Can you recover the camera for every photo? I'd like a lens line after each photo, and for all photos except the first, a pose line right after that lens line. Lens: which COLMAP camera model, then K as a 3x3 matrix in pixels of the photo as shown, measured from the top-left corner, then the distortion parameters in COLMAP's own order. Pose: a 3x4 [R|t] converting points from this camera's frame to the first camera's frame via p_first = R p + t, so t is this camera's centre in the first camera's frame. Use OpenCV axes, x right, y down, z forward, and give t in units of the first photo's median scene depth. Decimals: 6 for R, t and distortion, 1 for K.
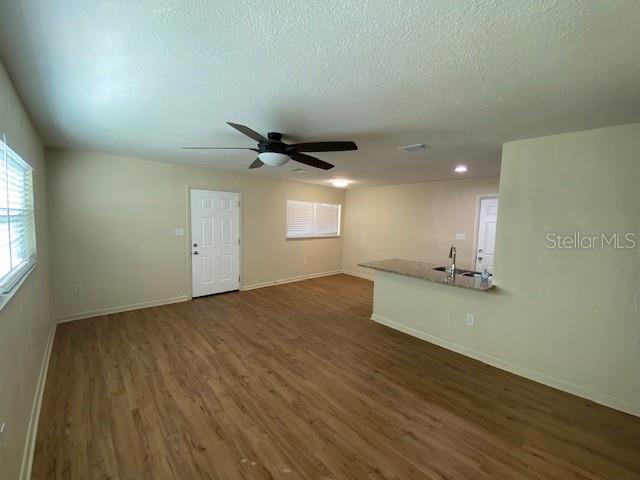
lens RADIAL K [[255.2, 0, 317.5], [0, 255.2, 226.8], [0, 0, 1]] dist [0.037167, -0.024565]
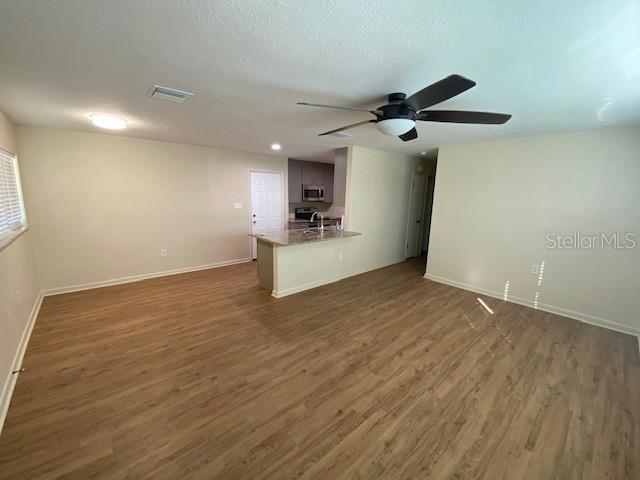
lens RADIAL K [[260.7, 0, 317.7], [0, 260.7, 238.6], [0, 0, 1]] dist [0.035792, -0.027680]
pose [[0.017405, -0.200557, 0.979527, -0.920930], [0.014487, 0.979623, 0.200320, -0.068846], [-0.999744, 0.010704, 0.019956, 1.088279]]
